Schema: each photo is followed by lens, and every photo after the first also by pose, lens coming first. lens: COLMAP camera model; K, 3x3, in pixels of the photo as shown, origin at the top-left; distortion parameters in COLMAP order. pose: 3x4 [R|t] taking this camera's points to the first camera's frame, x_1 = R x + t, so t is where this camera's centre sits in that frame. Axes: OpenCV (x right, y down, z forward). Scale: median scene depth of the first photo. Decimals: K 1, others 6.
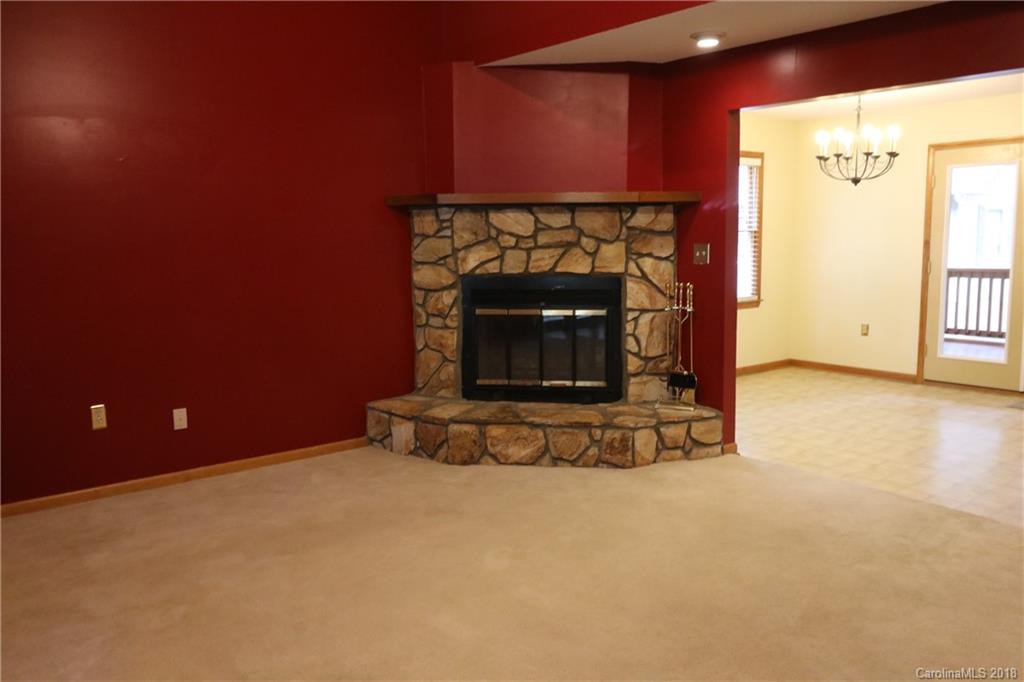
lens RADIAL K [[790.6, 0, 498.2], [0, 790.6, 335.4], [0, 0, 1]] dist [0.007192, -0.007887]
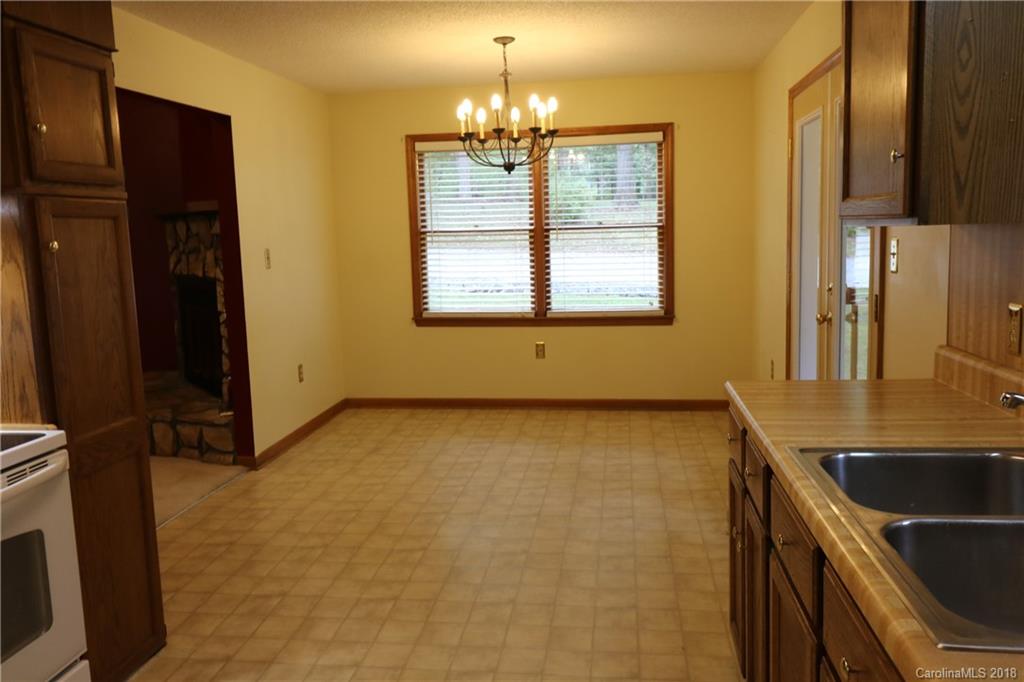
lens RADIAL K [[790.6, 0, 498.2], [0, 790.6, 335.4], [0, 0, 1]] dist [0.007192, -0.007887]
pose [[0.687478, 0.086833, -0.720995, 1.181242], [-0.069847, 0.996129, 0.053368, -0.084769], [0.722838, 0.013670, 0.690882, 0.538743]]
